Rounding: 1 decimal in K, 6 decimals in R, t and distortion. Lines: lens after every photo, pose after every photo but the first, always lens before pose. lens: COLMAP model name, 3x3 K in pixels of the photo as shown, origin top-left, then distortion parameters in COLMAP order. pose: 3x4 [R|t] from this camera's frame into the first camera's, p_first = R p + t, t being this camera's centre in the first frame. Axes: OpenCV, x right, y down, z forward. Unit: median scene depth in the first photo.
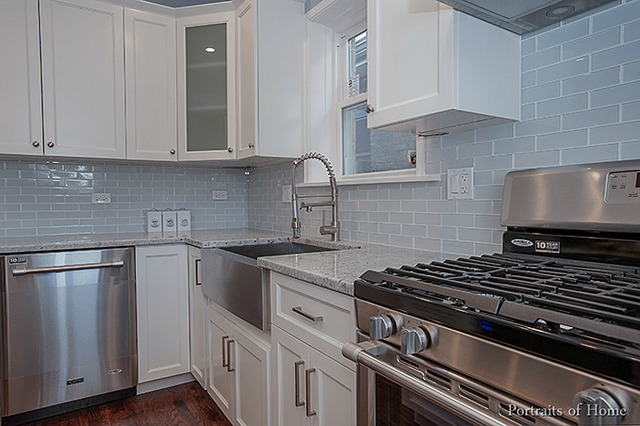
lens RADIAL K [[414.2, 0, 320.0], [0, 414.2, 213.0], [0, 0, 1]] dist [-0.000225, 0.000495]
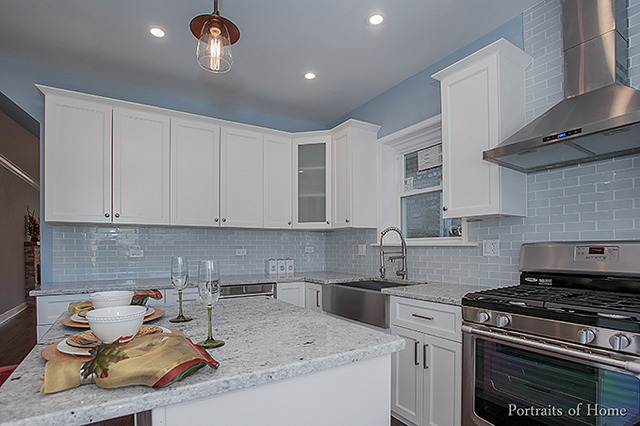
lens RADIAL K [[339.2, 0, 320.9], [0, 339.2, 248.3], [0, 0, 1]] dist [-0.003972, -0.000739]
pose [[0.999801, 0.000576, 0.019935, -0.330688], [-0.000043, 0.999643, -0.026716, -0.021278], [-0.019944, 0.026709, 0.999444, -0.363353]]
